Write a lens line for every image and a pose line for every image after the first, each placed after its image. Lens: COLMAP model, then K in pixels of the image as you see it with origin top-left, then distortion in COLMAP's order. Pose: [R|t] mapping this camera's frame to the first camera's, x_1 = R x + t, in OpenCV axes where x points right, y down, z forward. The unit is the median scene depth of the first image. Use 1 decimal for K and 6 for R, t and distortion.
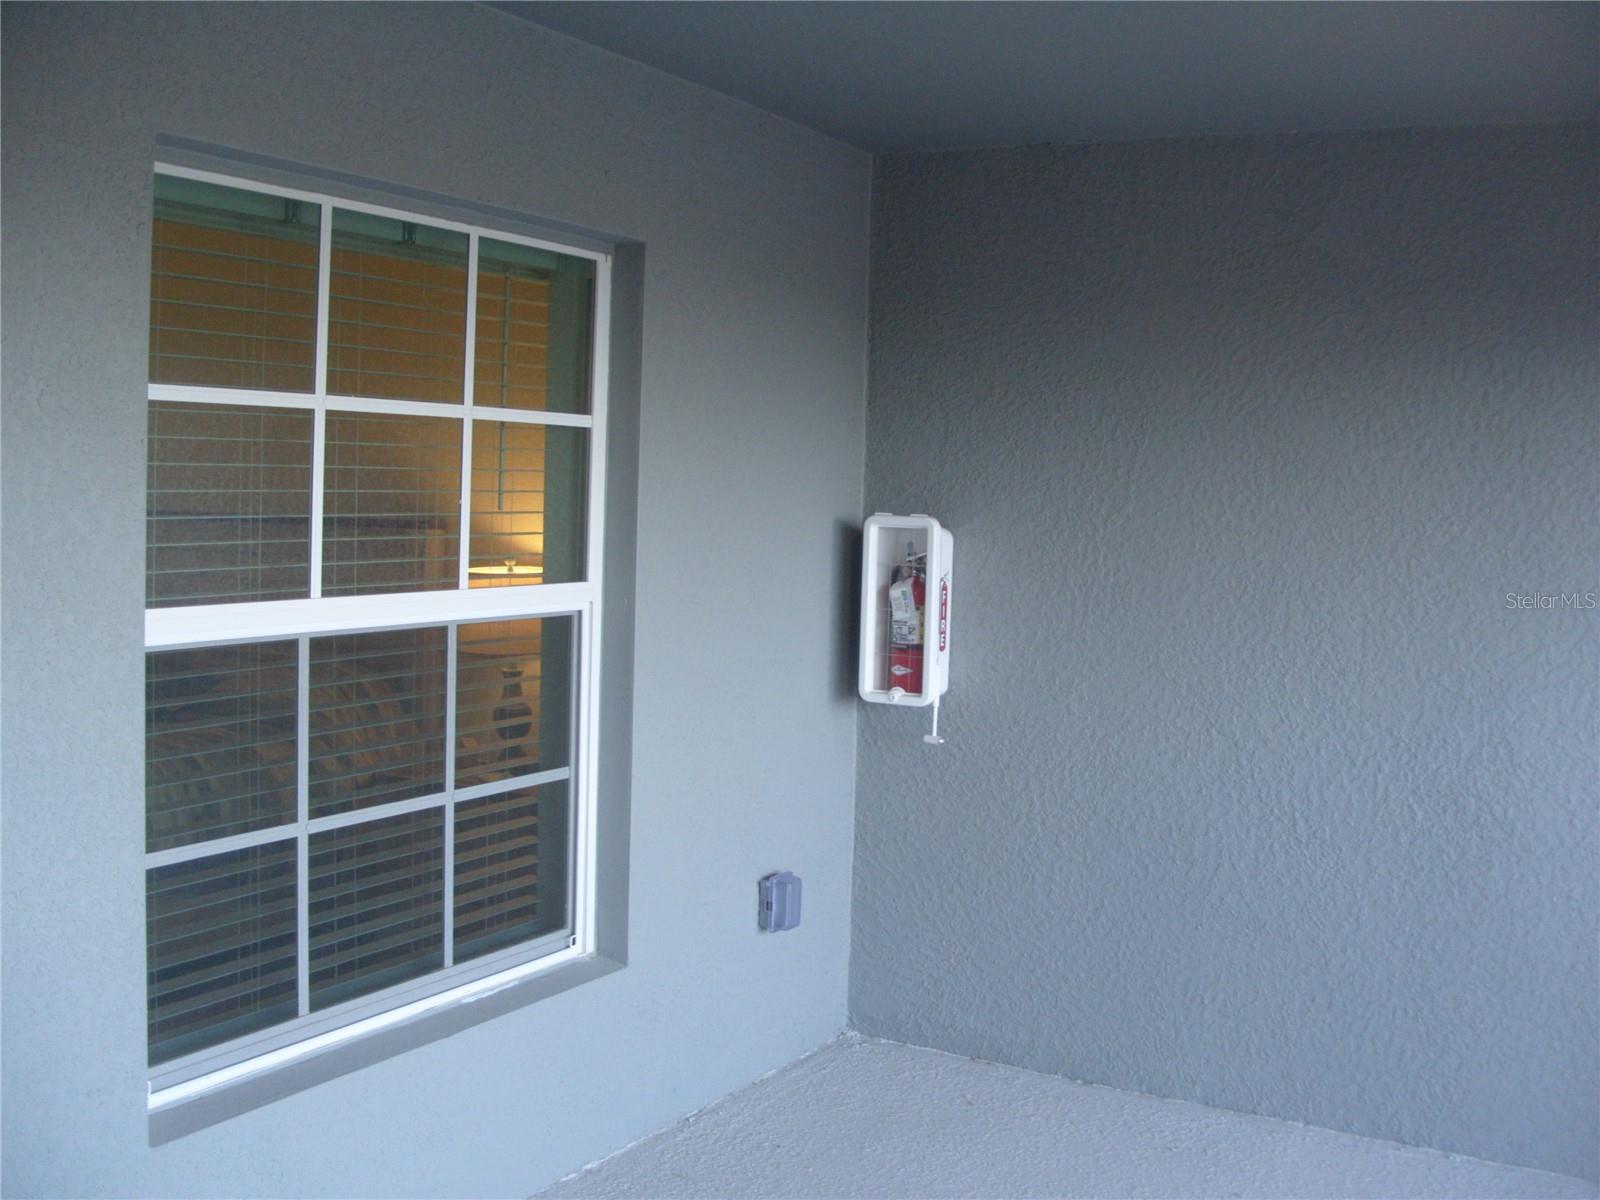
lens RADIAL K [[1783.9, 0, 800.0], [0, 1783.9, 600.0], [0, 0, 1]] dist [-0.232699, 0.299780]
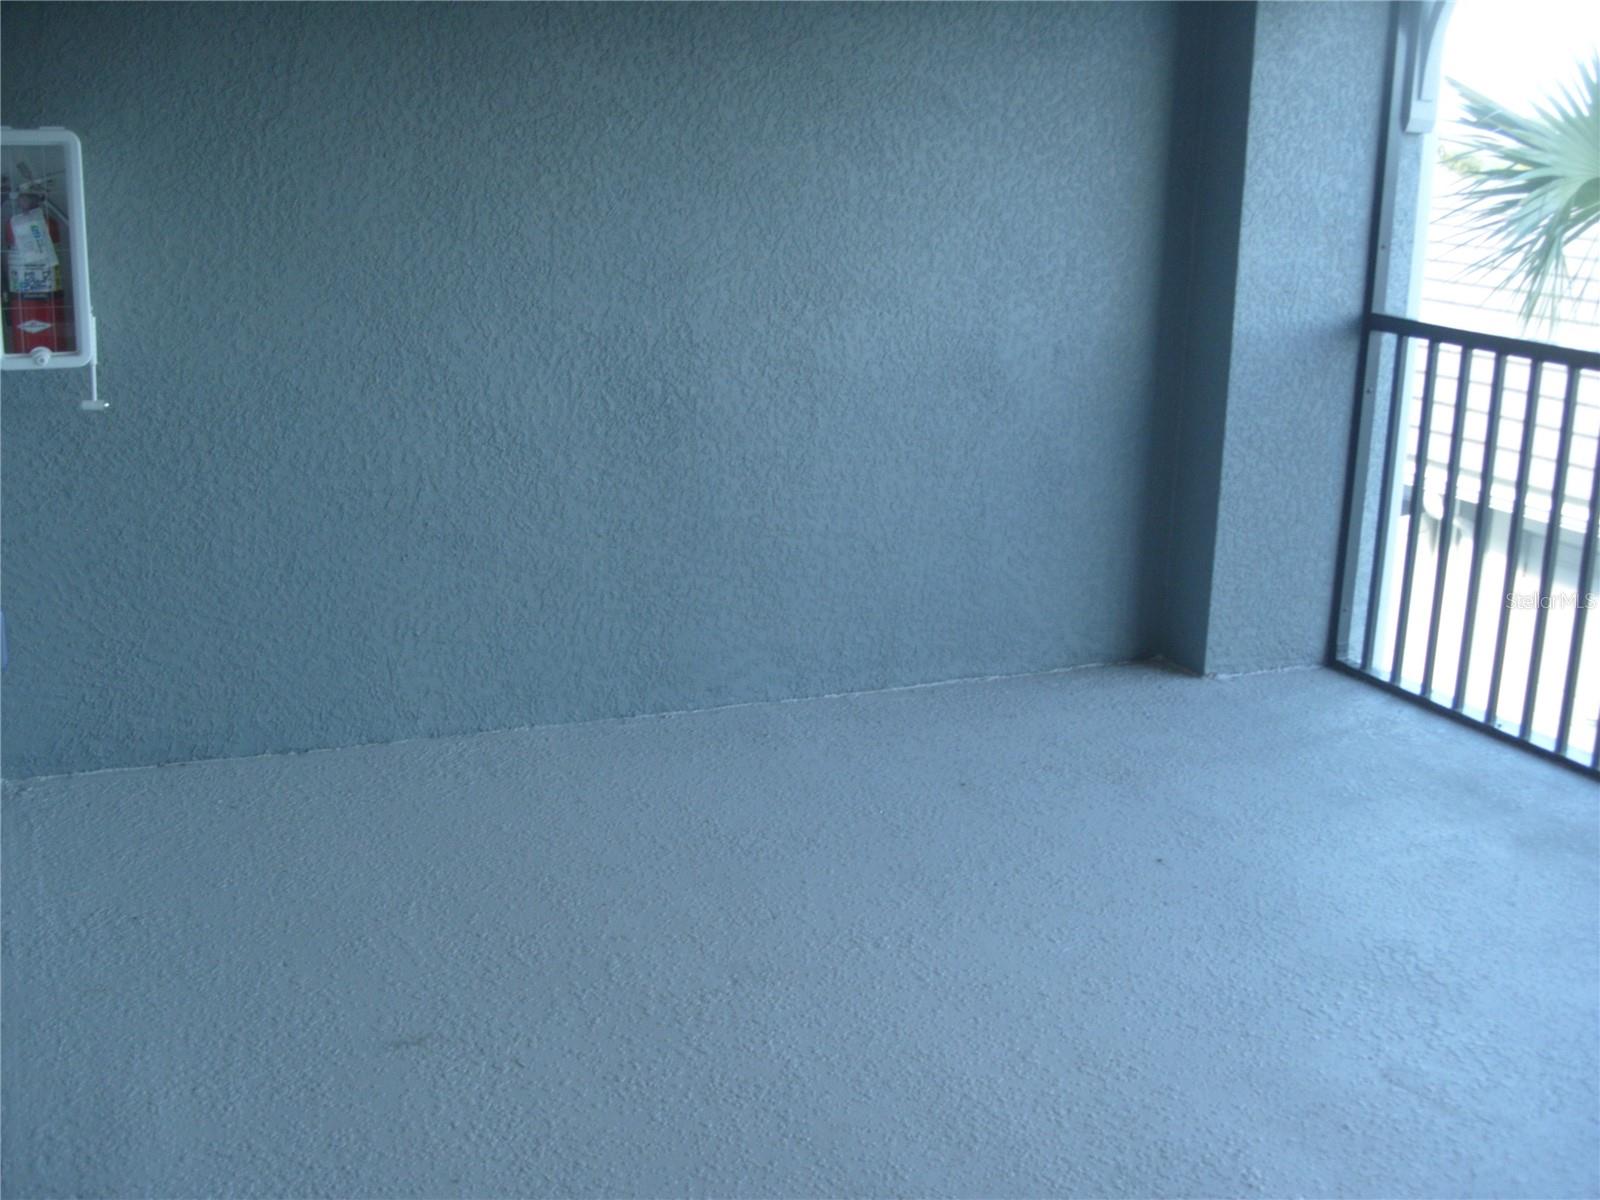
lens RADIAL K [[1783.9, 0, 800.0], [0, 1783.9, 600.0], [0, 0, 1]] dist [-0.232699, 0.299780]
pose [[0.573138, -0.228704, 0.786897, -0.421656], [0.042910, 0.967323, 0.249889, -0.022032], [-0.818335, -0.109455, 0.564223, 0.292845]]
